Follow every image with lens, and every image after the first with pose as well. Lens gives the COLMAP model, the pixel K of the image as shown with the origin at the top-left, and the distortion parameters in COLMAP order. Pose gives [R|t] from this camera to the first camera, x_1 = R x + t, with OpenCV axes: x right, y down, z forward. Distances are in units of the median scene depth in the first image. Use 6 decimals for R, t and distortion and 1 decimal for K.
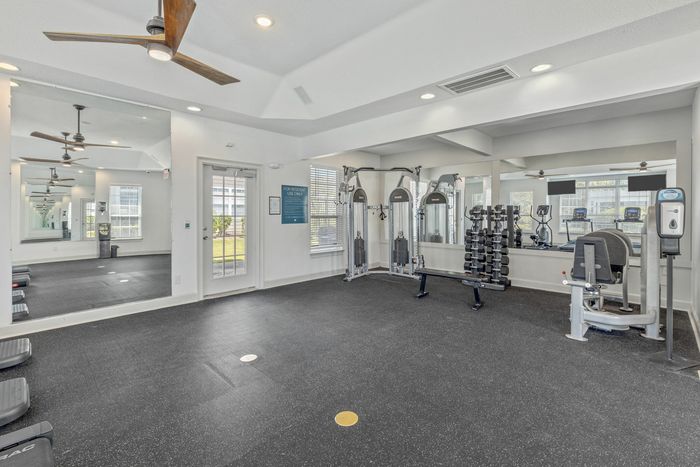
lens RADIAL K [[319.2, 0, 359.1], [0, 319.2, 213.4], [0, 0, 1]] dist [0.004642, 0.000047]
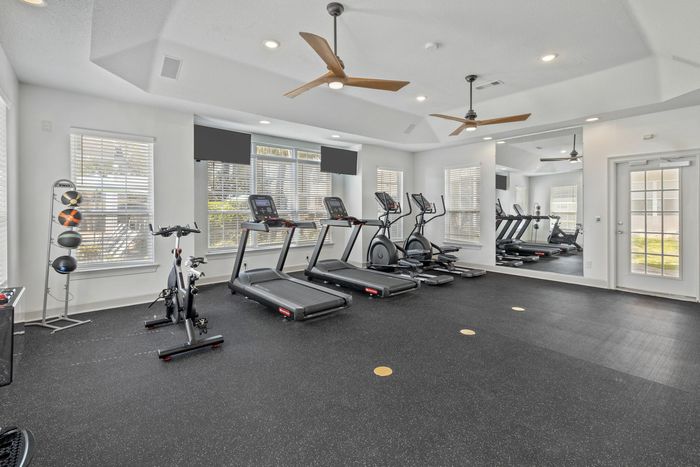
lens RADIAL K [[319.2, 0, 353.6], [0, 319.2, 210.5], [0, 0, 1]] dist [0.004642, 0.000047]
pose [[-0.103651, -0.000354, -0.994614, 0.691502], [0.001799, 0.999998, -0.000543, 0.003336], [0.994612, -0.001845, -0.103651, 0.240713]]
